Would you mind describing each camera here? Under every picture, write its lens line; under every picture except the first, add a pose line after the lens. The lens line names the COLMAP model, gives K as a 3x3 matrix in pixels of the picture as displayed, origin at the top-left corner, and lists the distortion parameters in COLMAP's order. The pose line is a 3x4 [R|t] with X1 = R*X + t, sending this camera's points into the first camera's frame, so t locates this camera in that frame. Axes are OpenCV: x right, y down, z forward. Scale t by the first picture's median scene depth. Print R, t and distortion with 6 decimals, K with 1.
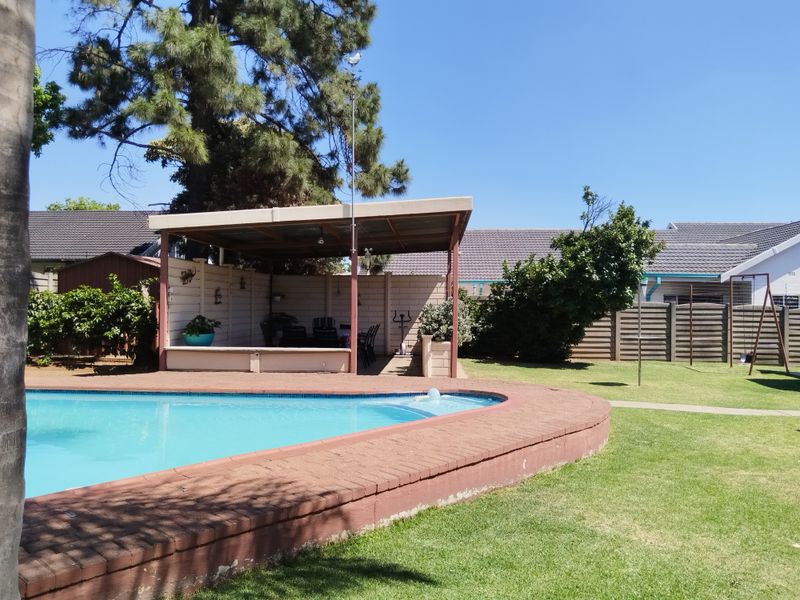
lens RADIAL K [[614.9, 0, 400.8], [0, 614.9, 305.0], [0, 0, 1]] dist [0.009398, -0.030334]
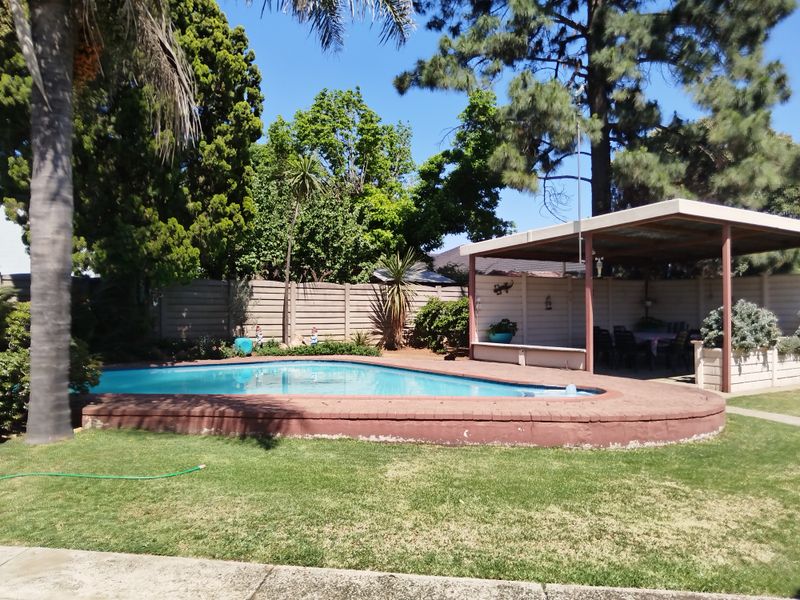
lens RADIAL K [[614.9, 0, 400.8], [0, 614.9, 305.0], [0, 0, 1]] dist [0.009398, -0.030334]
pose [[0.622510, -0.013081, -0.782502, 0.568914], [0.007925, 0.999914, -0.010410, -0.000346], [0.782572, 0.000279, 0.622560, 0.041423]]
